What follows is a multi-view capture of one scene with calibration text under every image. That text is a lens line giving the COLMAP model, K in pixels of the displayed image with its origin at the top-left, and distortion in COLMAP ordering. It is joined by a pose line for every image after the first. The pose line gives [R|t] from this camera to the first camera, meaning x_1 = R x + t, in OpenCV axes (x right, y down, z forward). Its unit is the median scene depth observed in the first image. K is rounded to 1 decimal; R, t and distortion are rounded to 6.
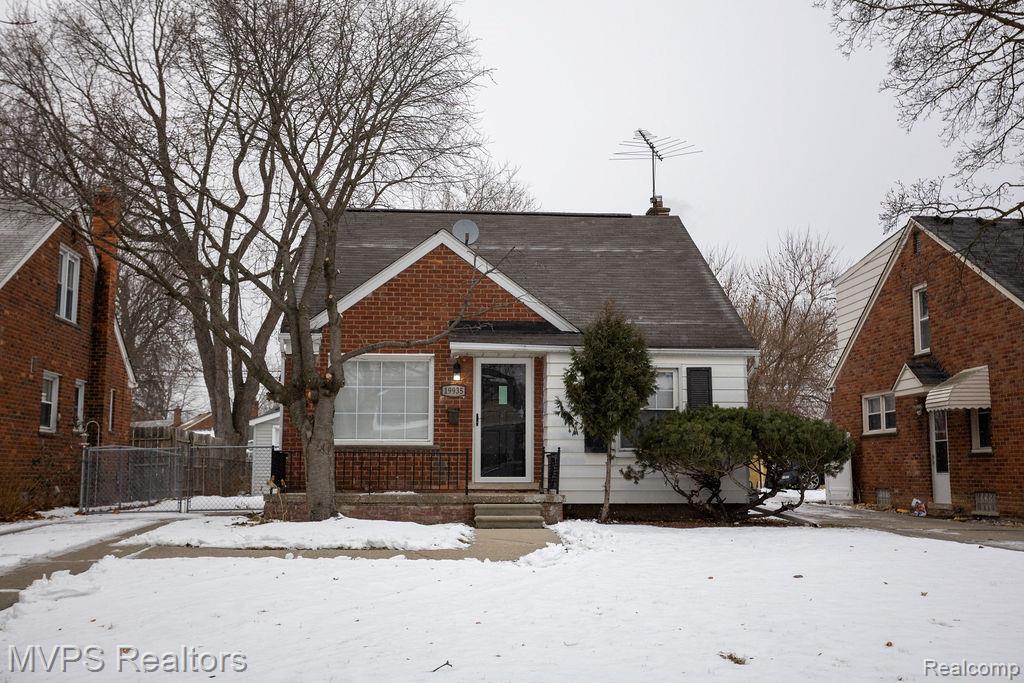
lens RADIAL K [[1187.5, 0, 511.5], [0, 1187.5, 341.5], [0, 0, 1]] dist [0.030858, 0.000000]
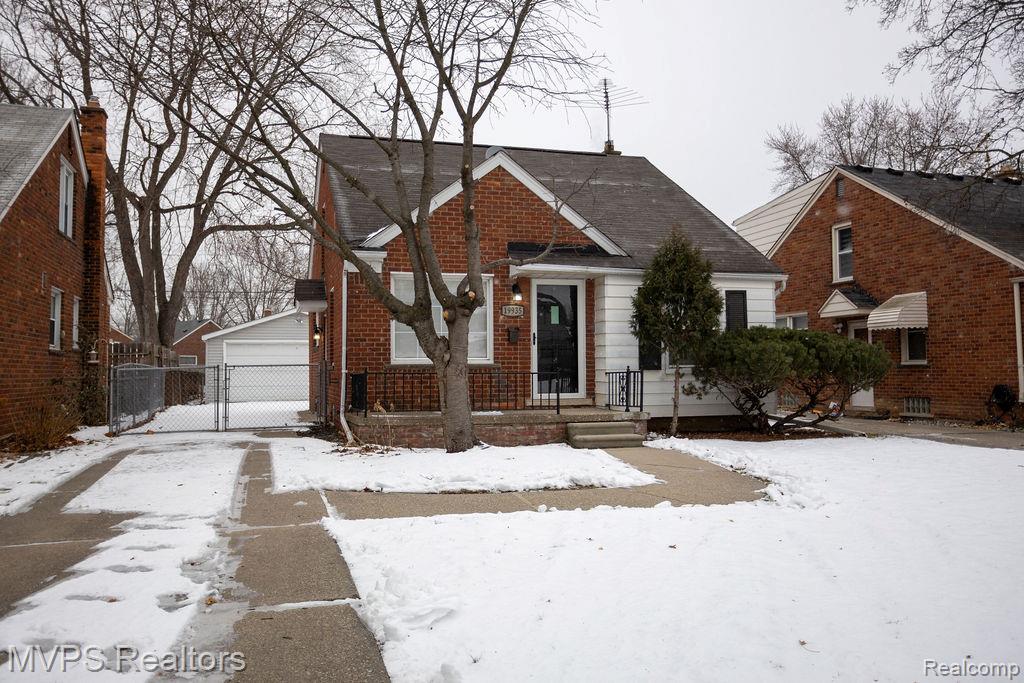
lens RADIAL K [[879.6, 0, 512.5], [0, 879.6, 338.8], [0, 0, 1]] dist [0.012372, 0.000361]
pose [[0.975438, -0.000864, 0.220271, -0.215401], [-0.015521, 0.997237, 0.072645, 0.010514], [-0.219725, -0.074279, 0.972730, 0.258013]]
